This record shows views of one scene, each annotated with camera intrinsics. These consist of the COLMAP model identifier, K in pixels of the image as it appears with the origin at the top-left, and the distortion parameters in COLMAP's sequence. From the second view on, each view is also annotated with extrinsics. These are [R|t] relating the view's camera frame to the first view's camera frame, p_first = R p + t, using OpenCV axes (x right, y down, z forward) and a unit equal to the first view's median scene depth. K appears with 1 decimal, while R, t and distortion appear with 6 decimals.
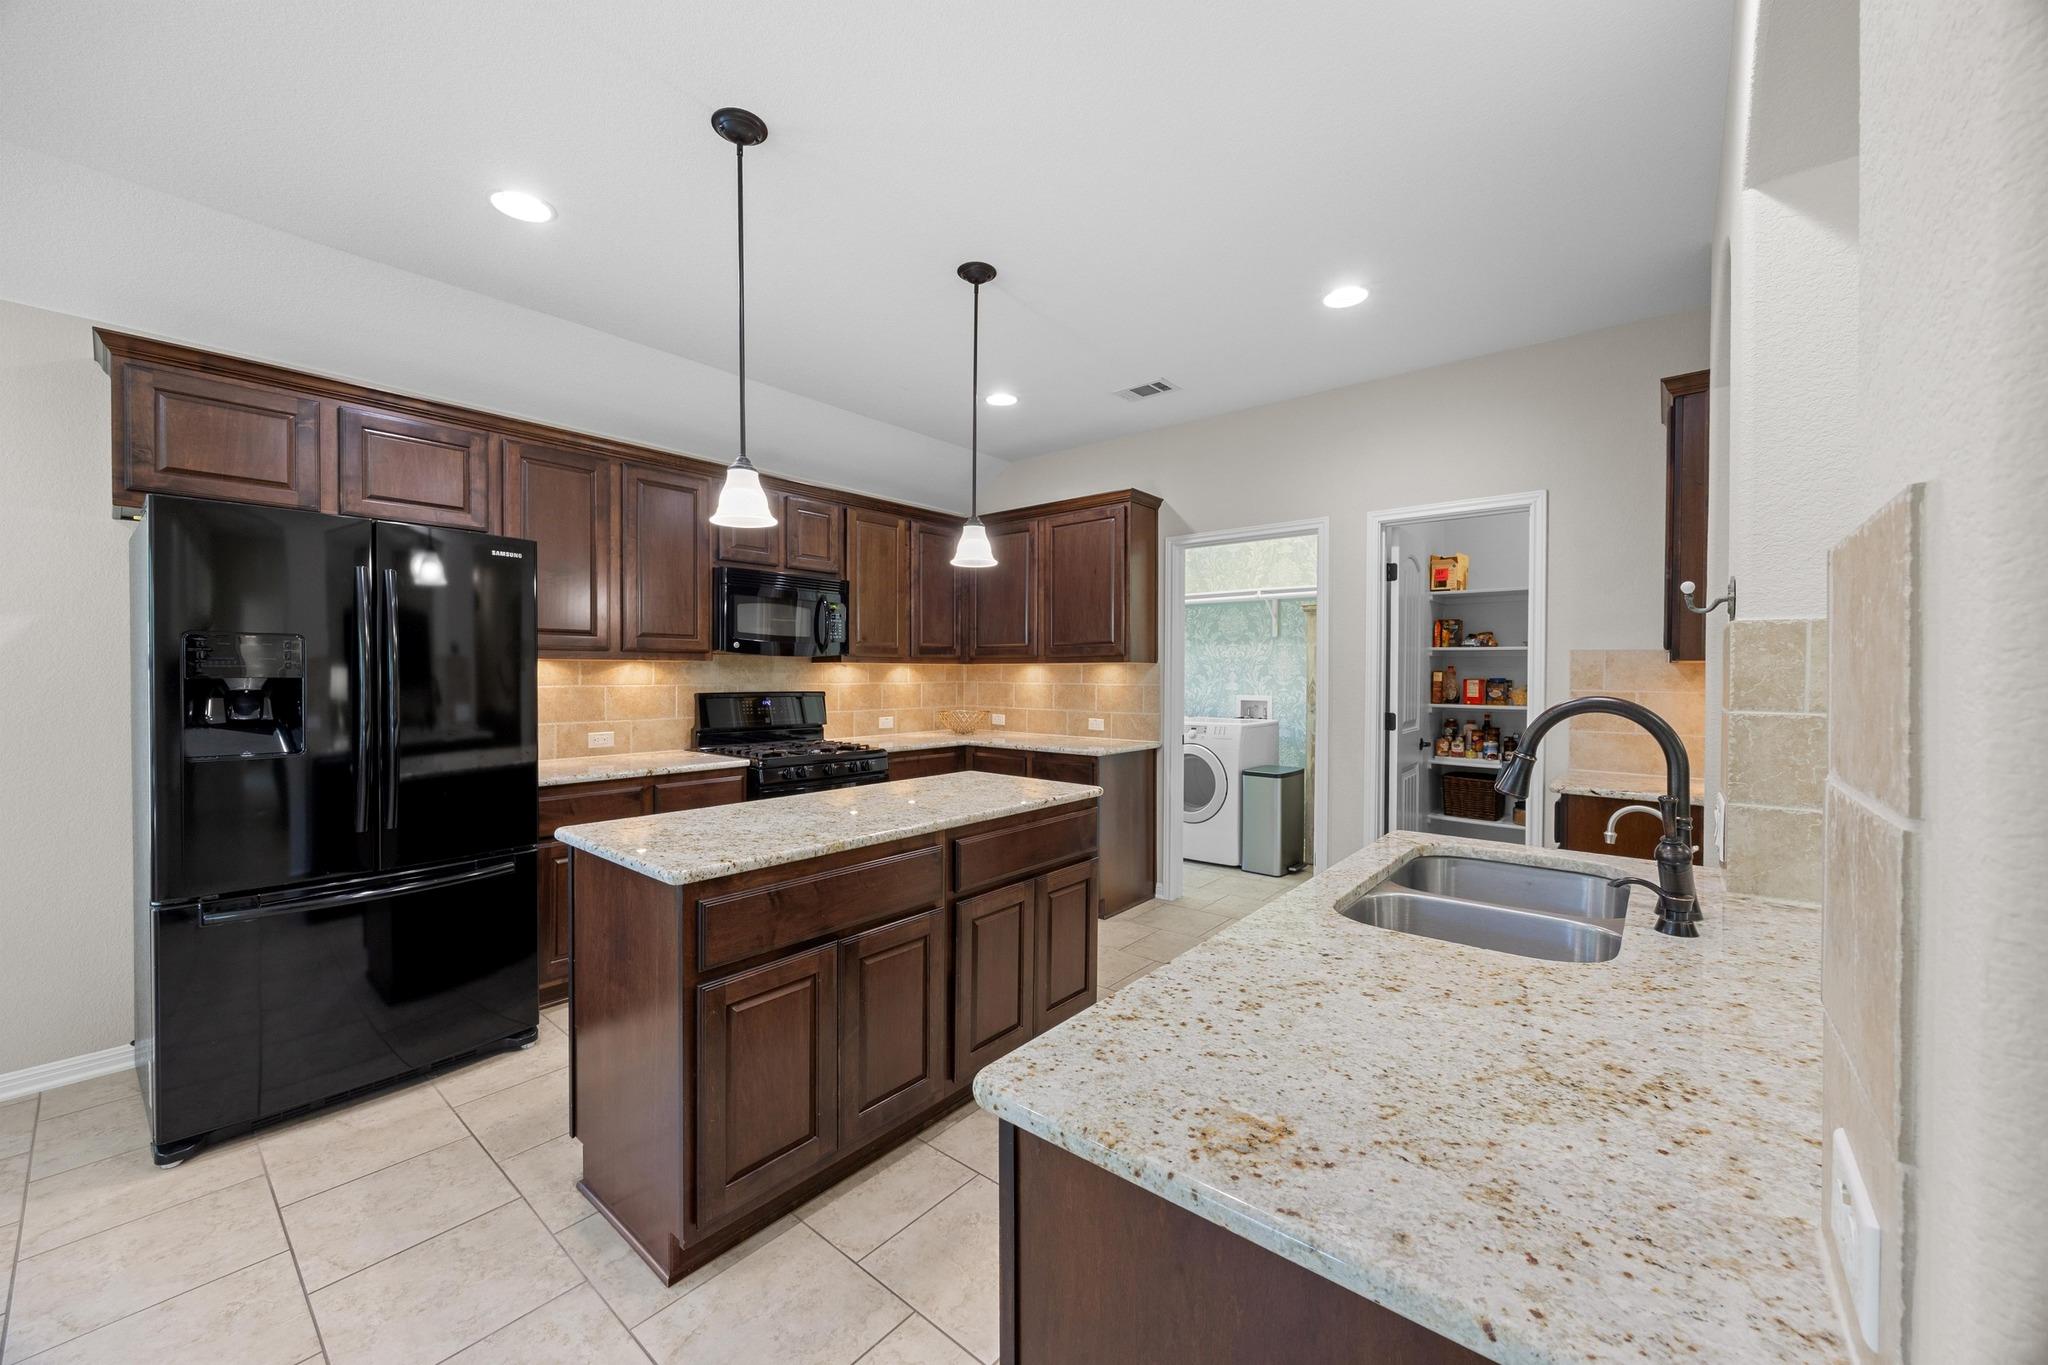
lens RADIAL K [[773.0, 0, 1021.2], [0, 773.0, 681.0], [0, 0, 1]] dist [-0.002967, -0.000082]
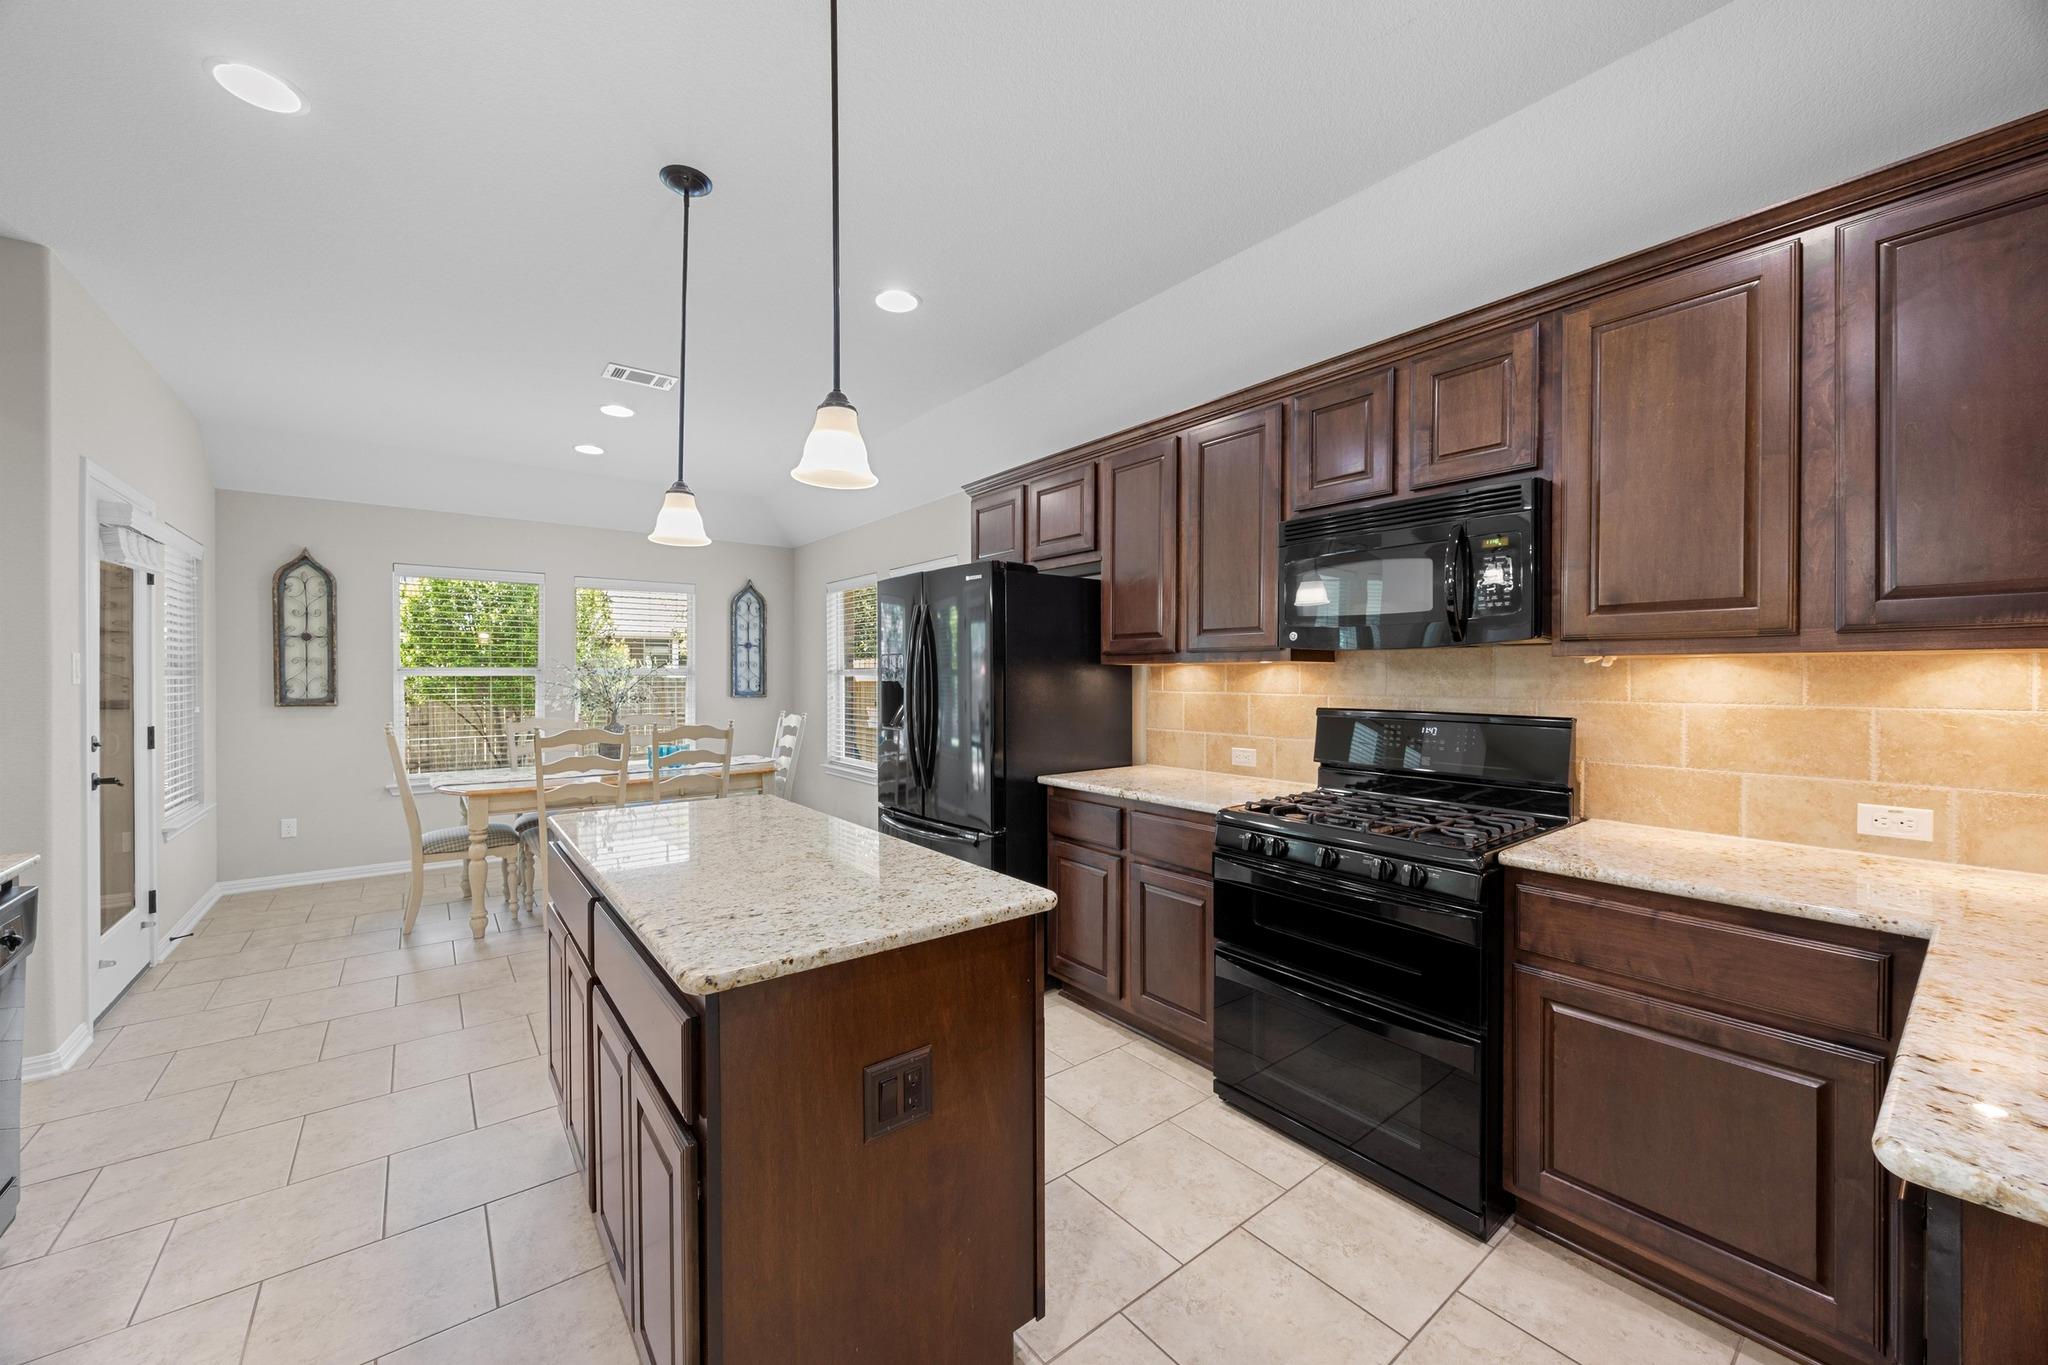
lens RADIAL K [[773.0, 0, 1021.2], [0, 773.0, 681.0], [0, 0, 1]] dist [-0.002967, -0.000082]
pose [[-0.209027, 0.006559, -0.977888, 0.319771], [-0.009692, 0.999915, 0.008778, -0.011889], [0.977862, 0.011312, -0.208946, 0.881371]]
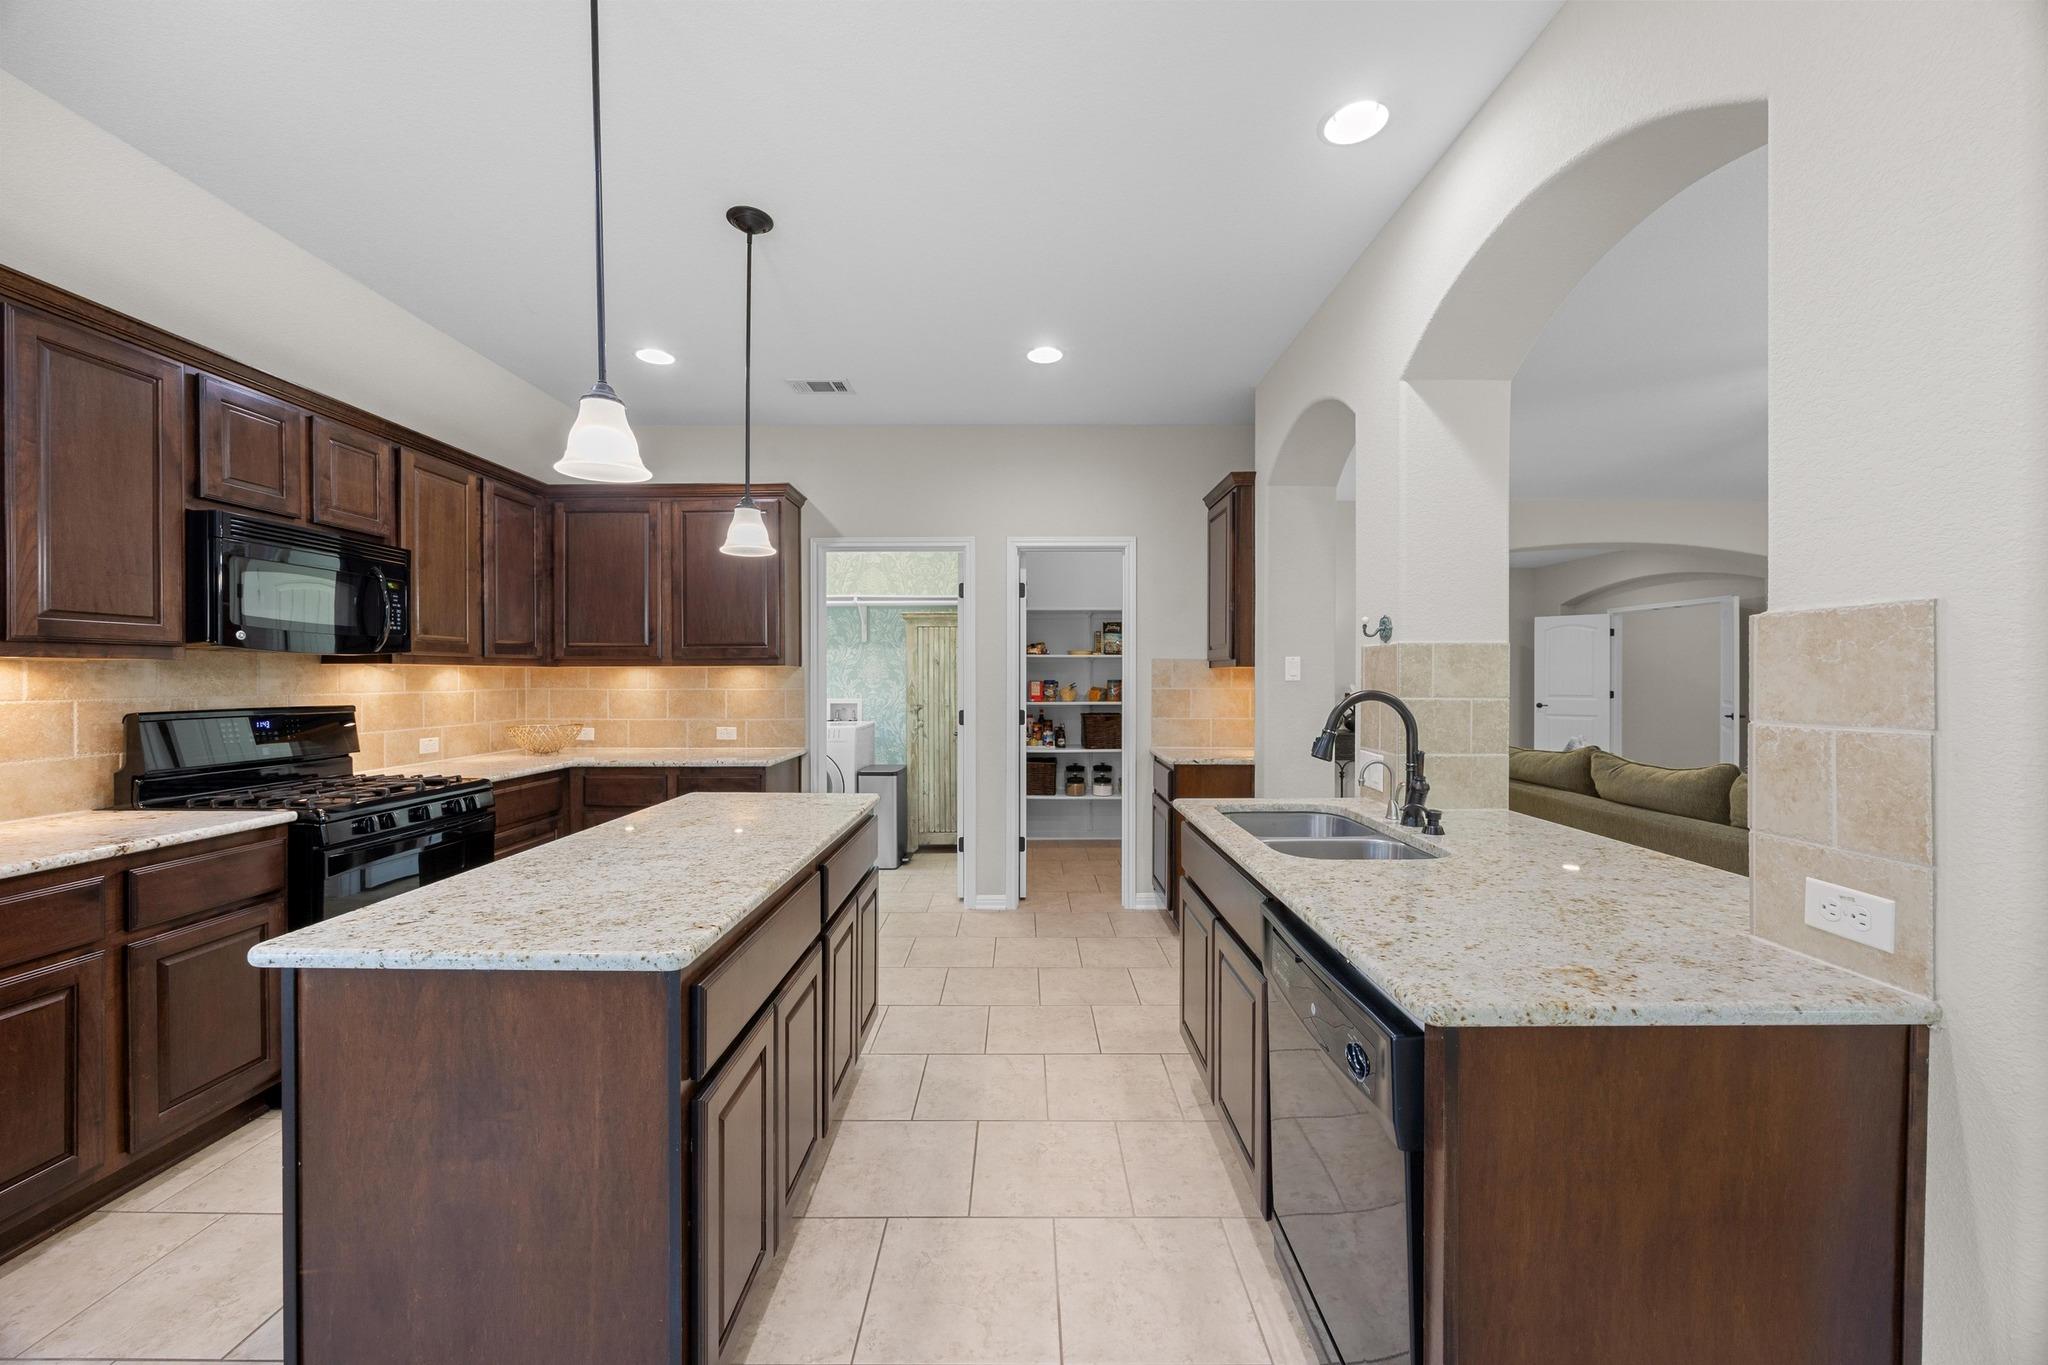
lens RADIAL K [[773.0, 0, 1021.2], [0, 773.0, 681.0], [0, 0, 1]] dist [-0.002967, -0.000082]
pose [[0.768784, -0.007246, 0.639467, -0.271667], [0.010291, 0.999947, -0.001042, -0.001440], [-0.639425, 0.007382, 0.768818, 0.094367]]
